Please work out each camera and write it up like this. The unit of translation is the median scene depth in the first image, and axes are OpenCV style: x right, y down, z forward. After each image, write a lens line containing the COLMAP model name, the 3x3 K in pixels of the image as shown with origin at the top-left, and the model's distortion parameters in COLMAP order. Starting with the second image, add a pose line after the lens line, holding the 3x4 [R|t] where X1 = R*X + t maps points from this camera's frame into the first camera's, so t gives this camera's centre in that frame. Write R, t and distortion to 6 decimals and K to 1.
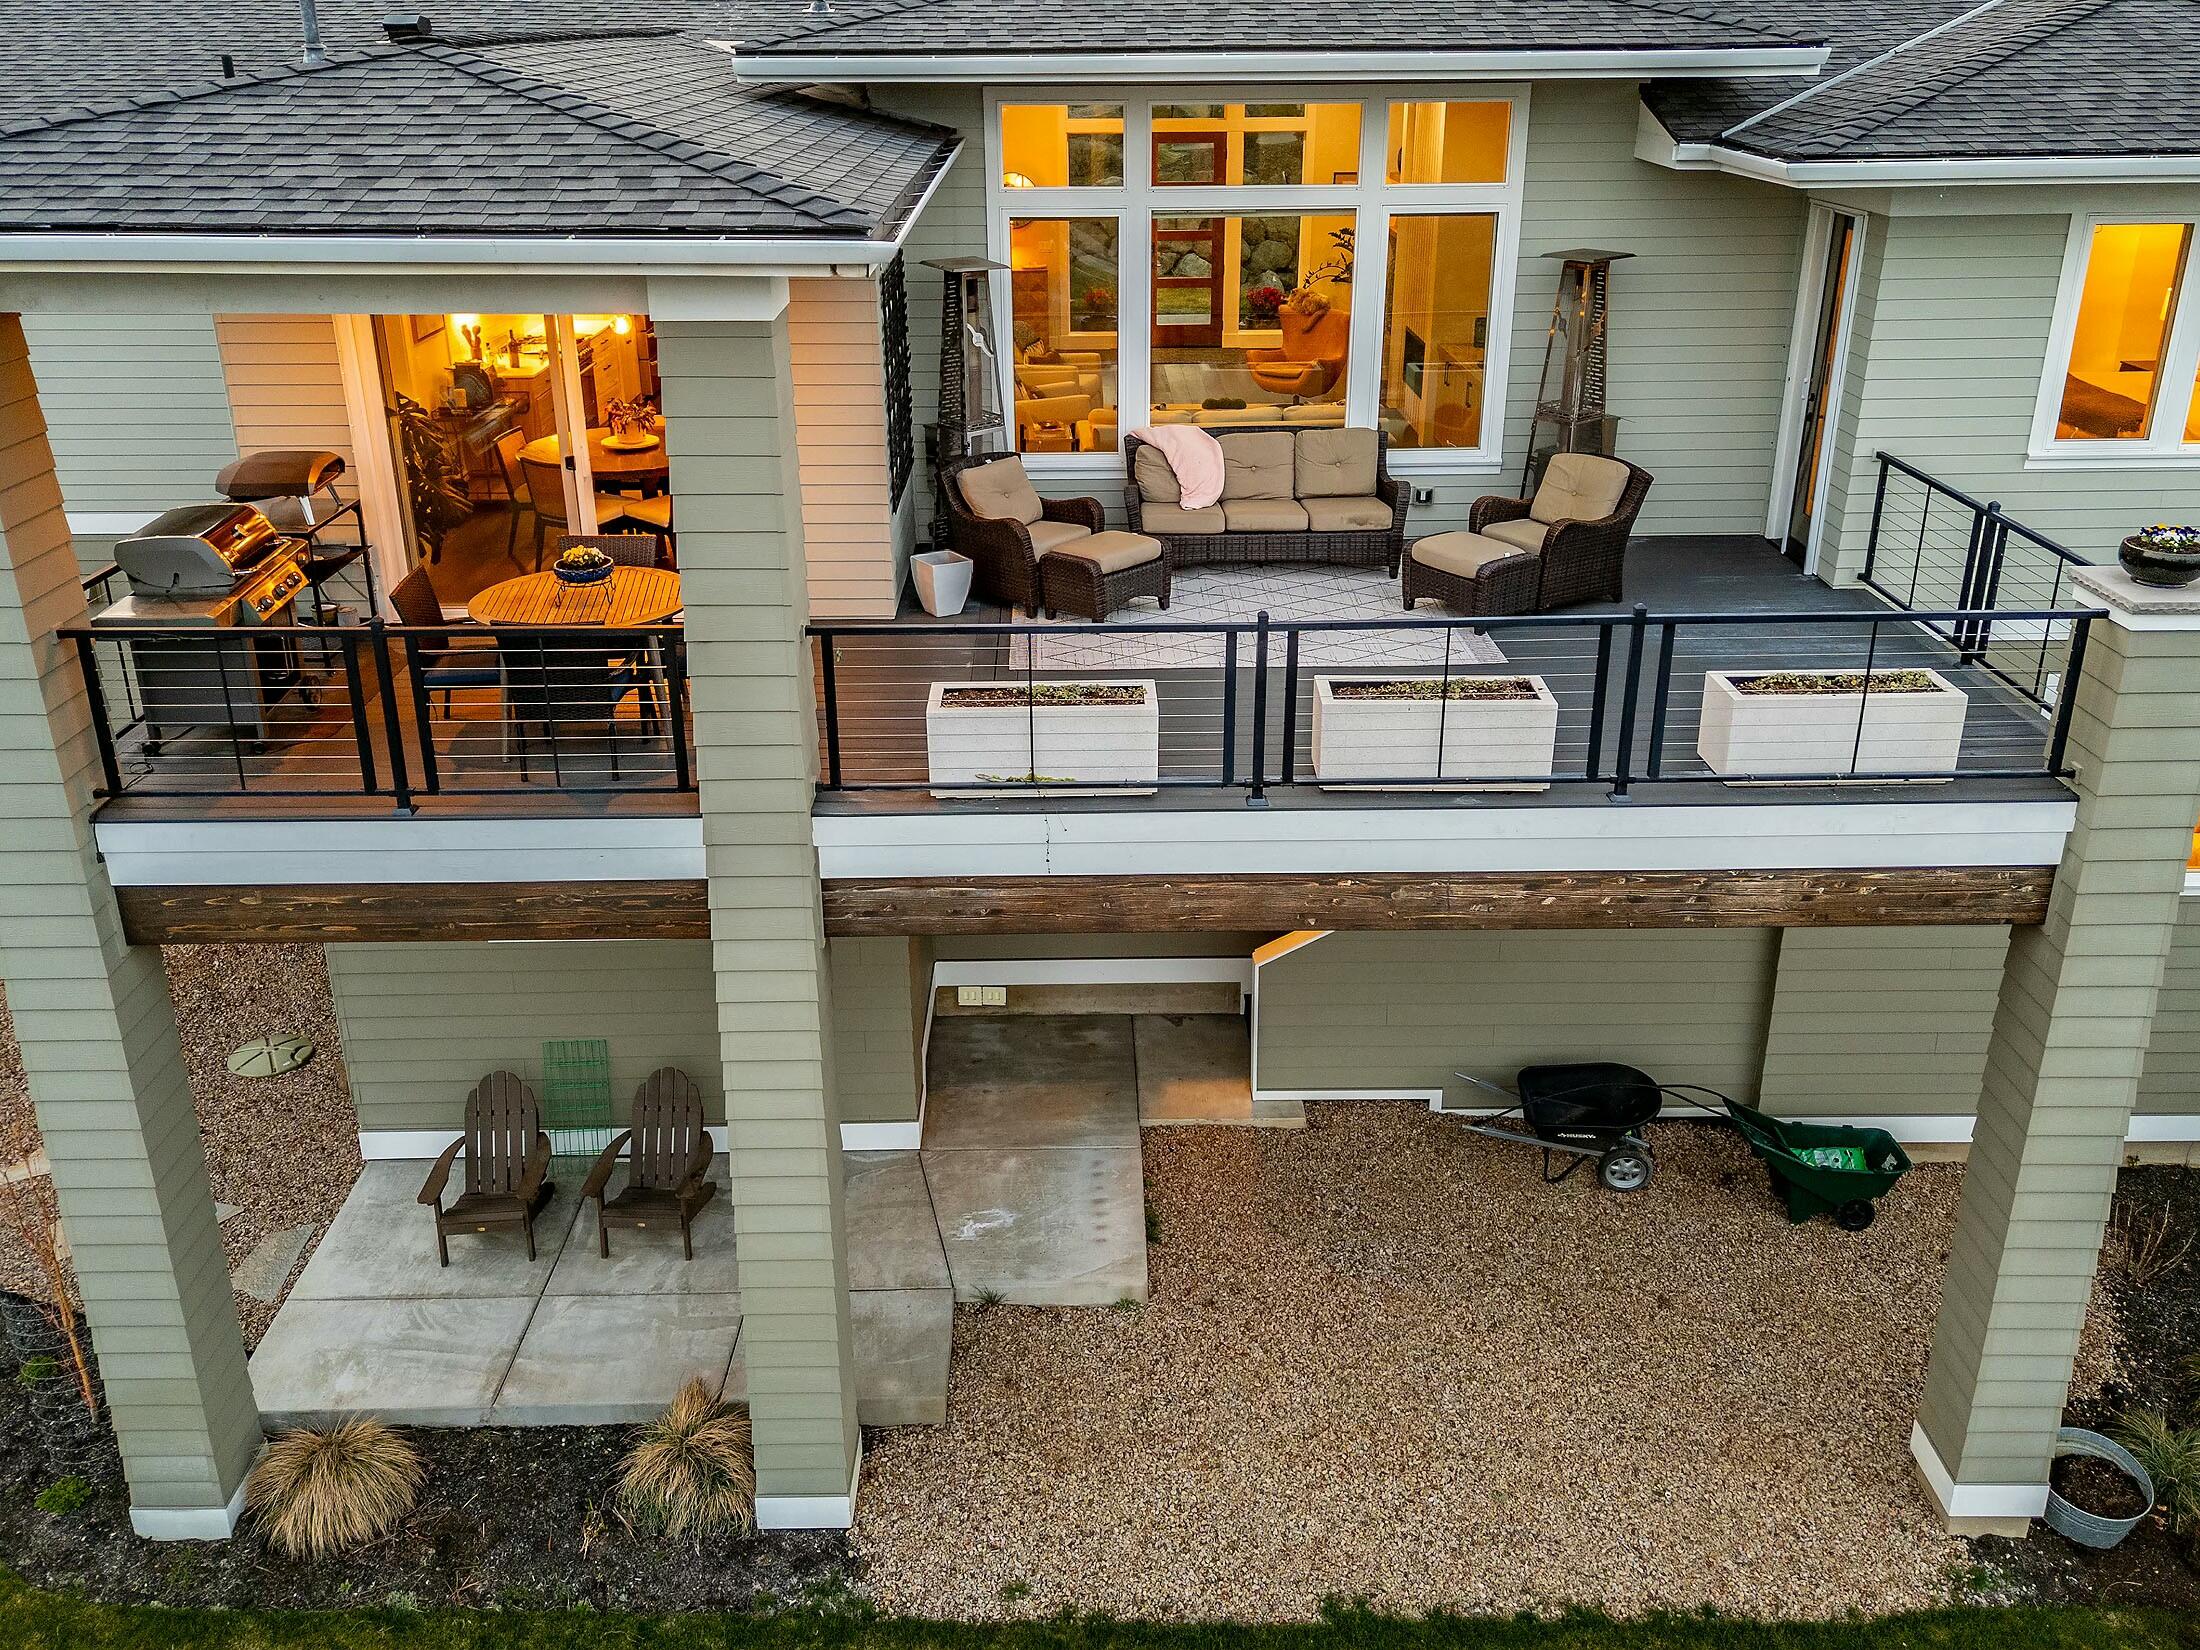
lens RADIAL K [[1842.0, 0, 1082.0], [0, 1842.0, 726.8], [0, 0, 1]] dist [0.061894, -0.043320]
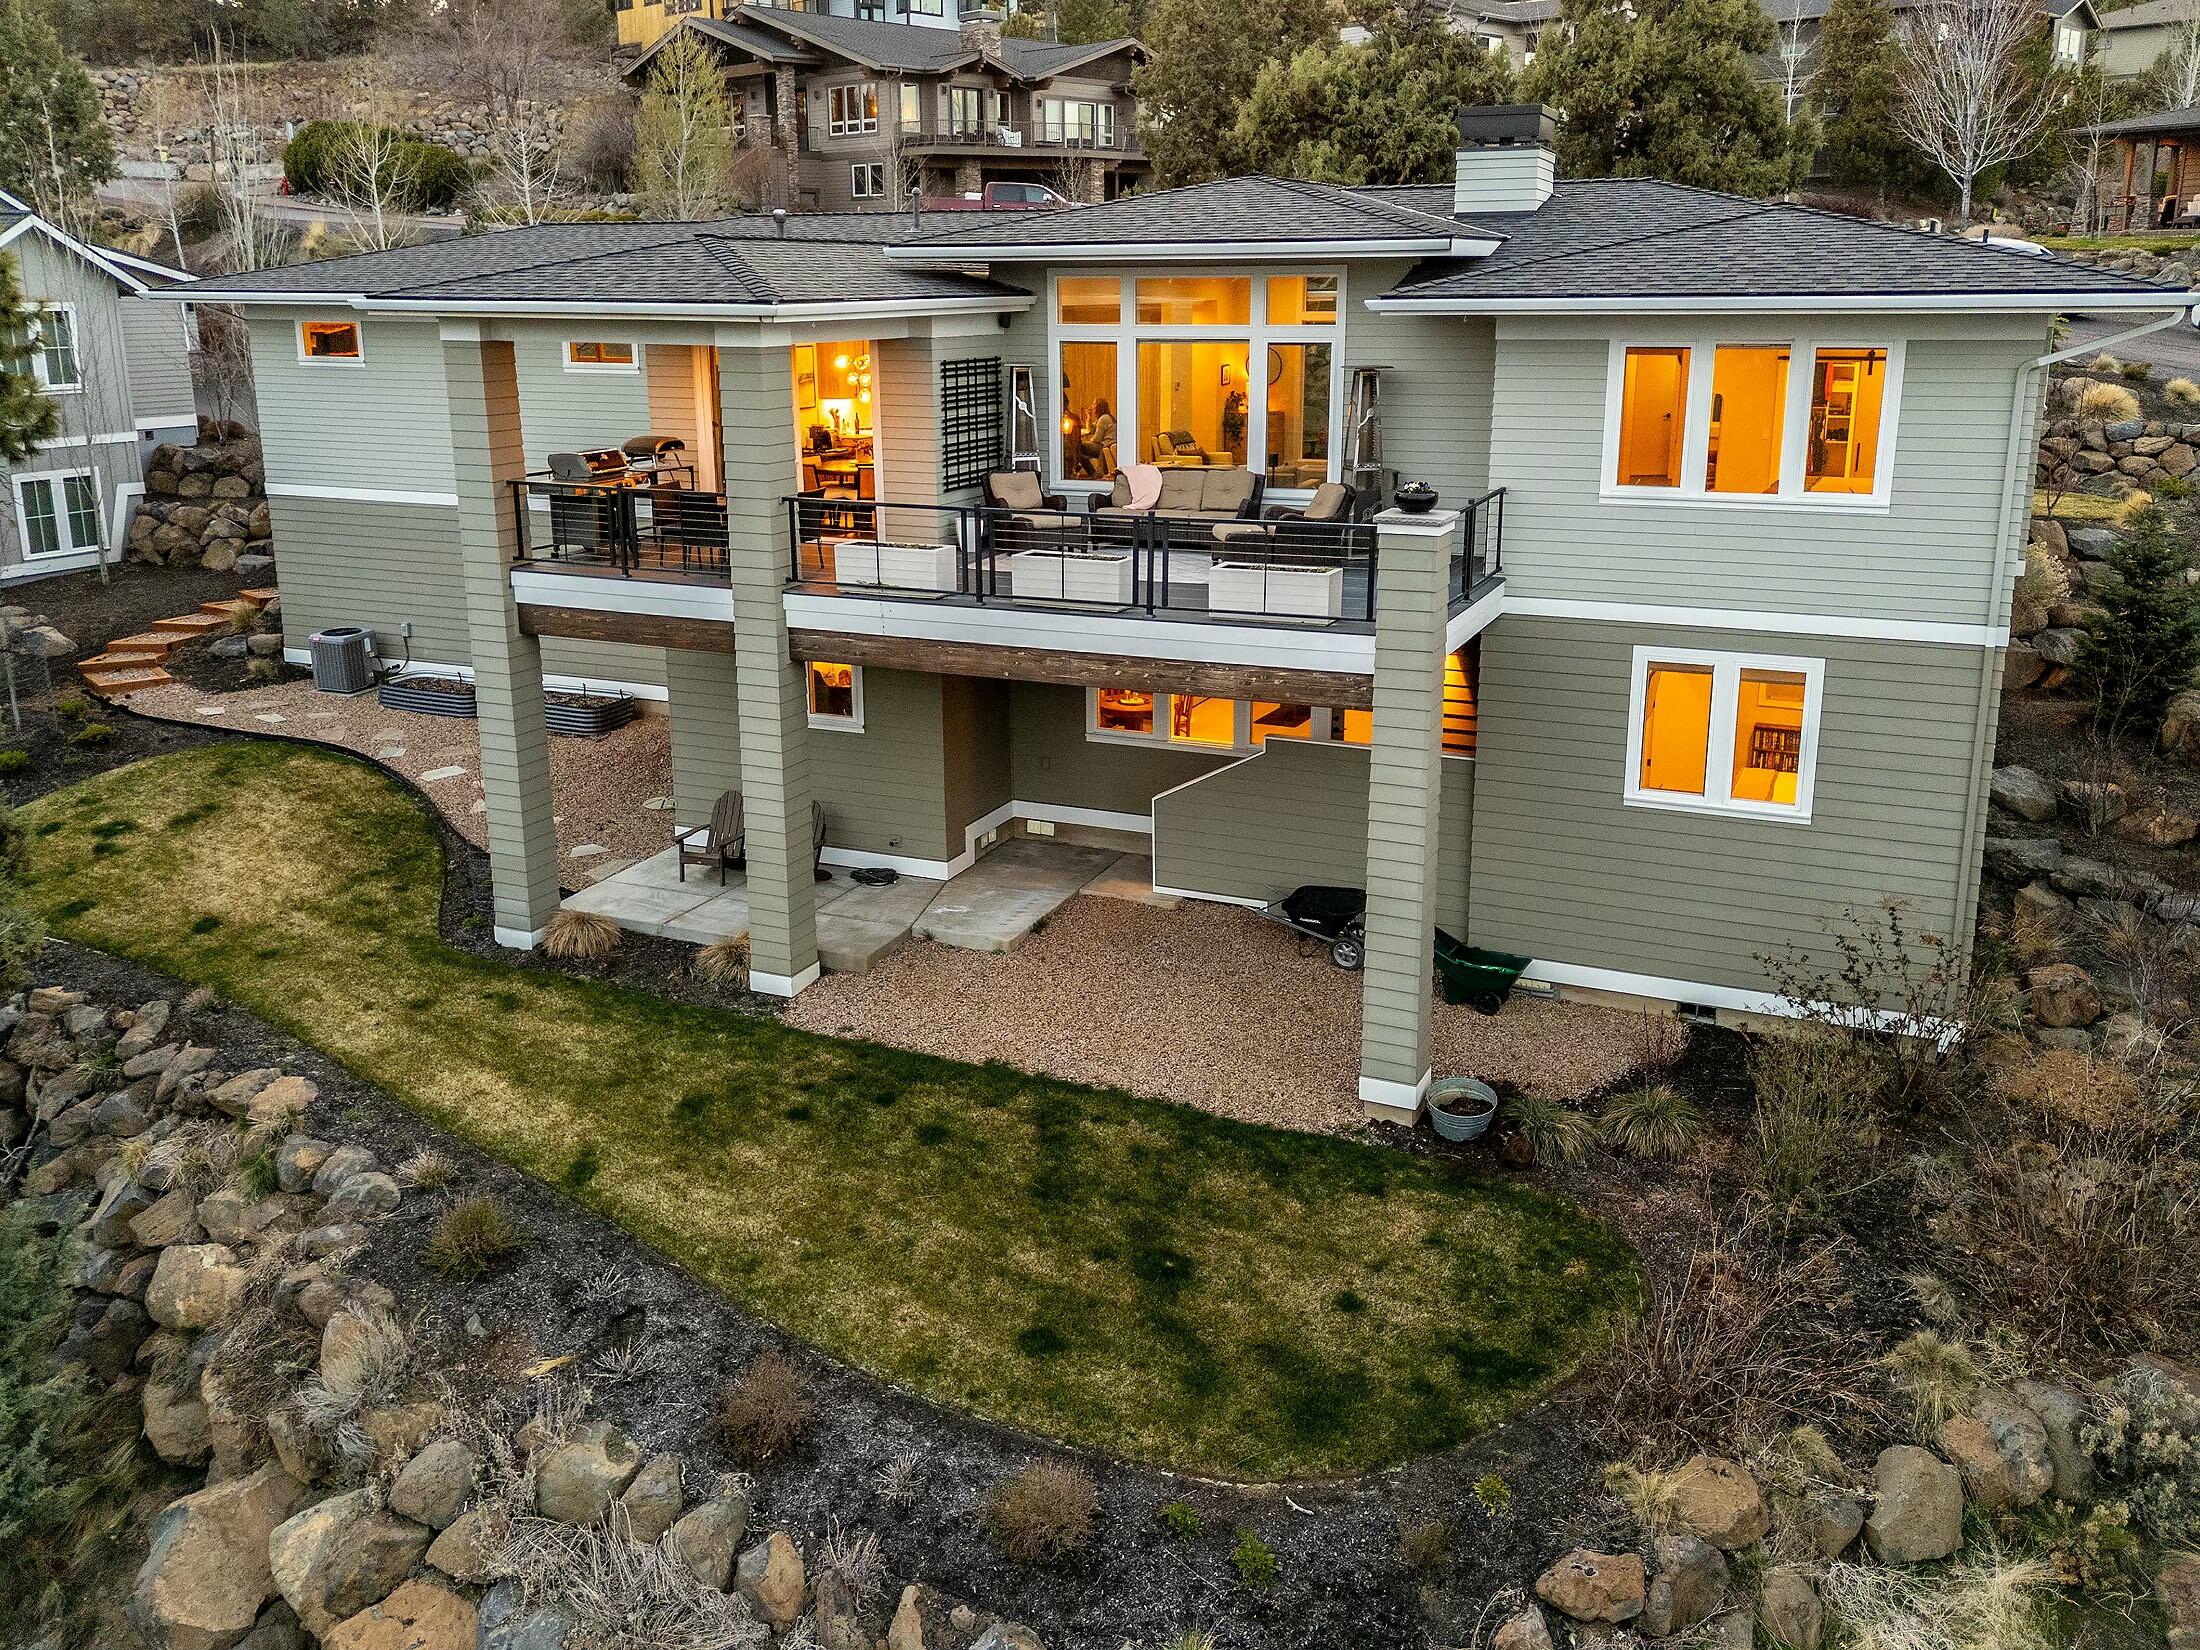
lens RADIAL K [[1842.0, 0, 1072.5], [0, 1842.0, 739.2], [0, 0, 1]] dist [0.061894, -0.043320]
pose [[0.904743, 0.103631, -0.413159, 0.909102], [-0.153996, 0.983925, -0.090429, 0.309571], [0.397146, 0.145440, 0.906158, -0.639948]]
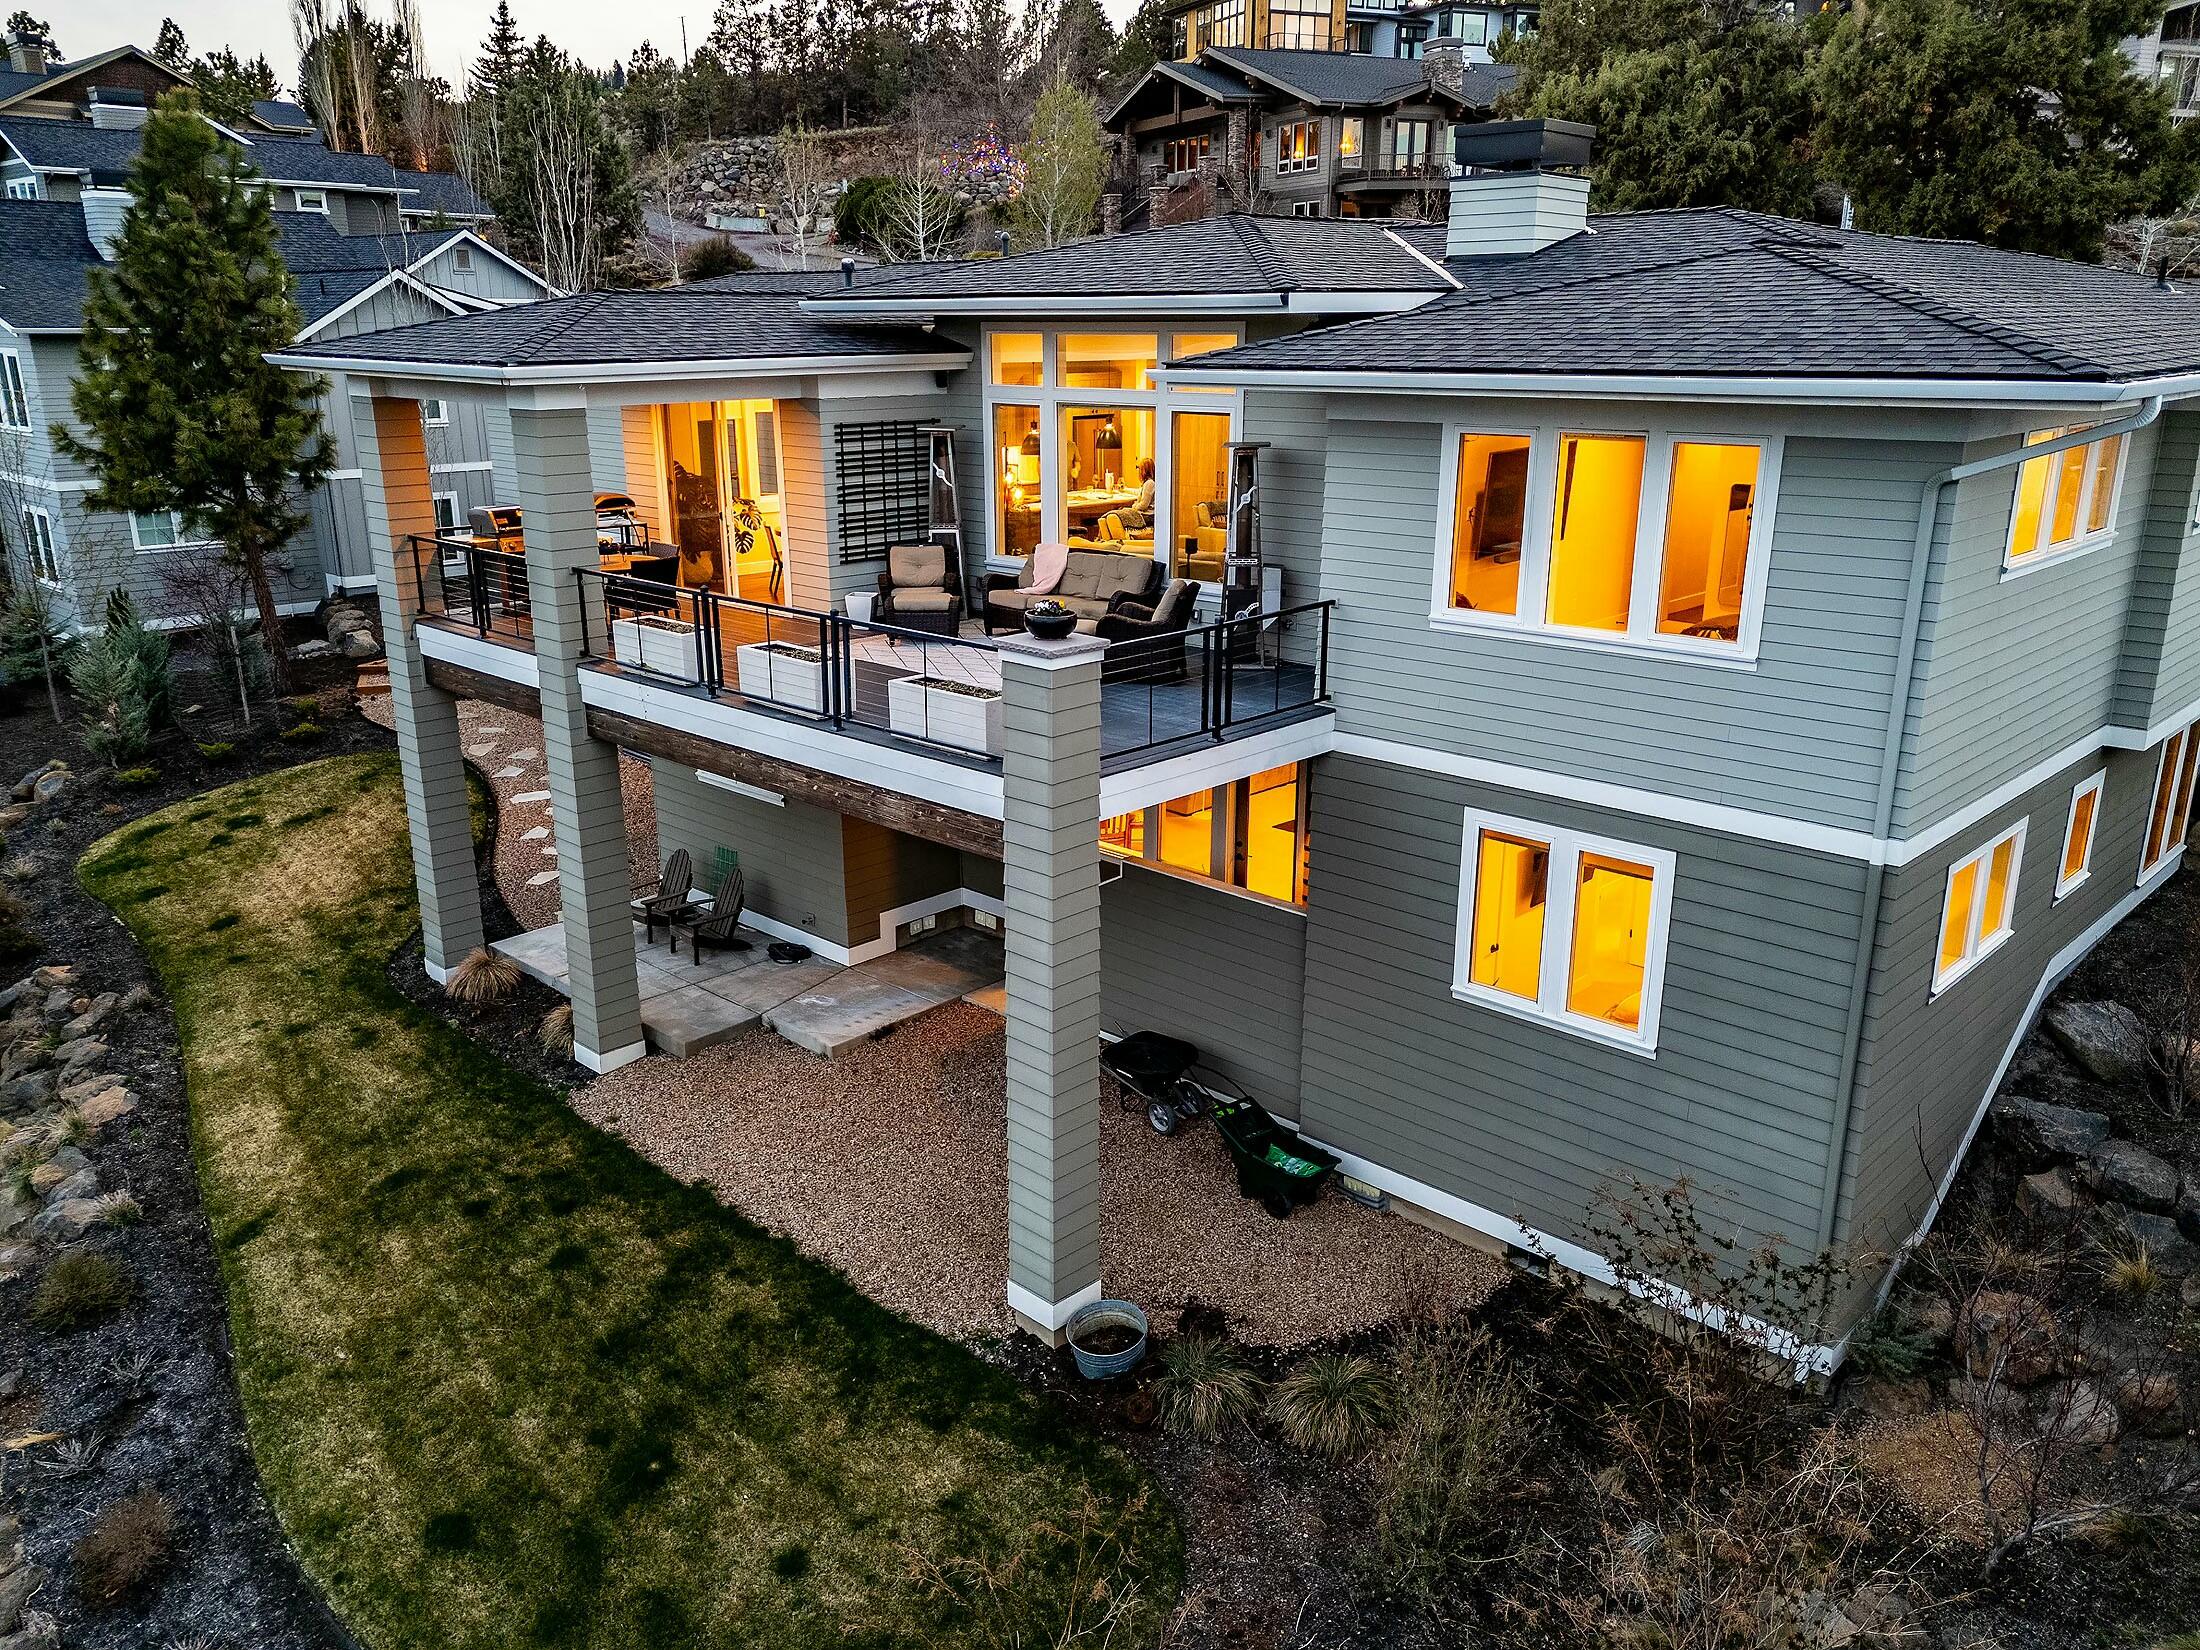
lens RADIAL K [[1682.9, 0, 1053.5], [0, 1682.9, 846.4], [0, 0, 1]] dist [0.048552, -0.026895]
pose [[0.697745, 0.216035, -0.682994, 1.344268], [-0.257342, 0.965387, 0.042457, 0.023074], [0.668525, 0.146139, 0.729189, 0.037423]]
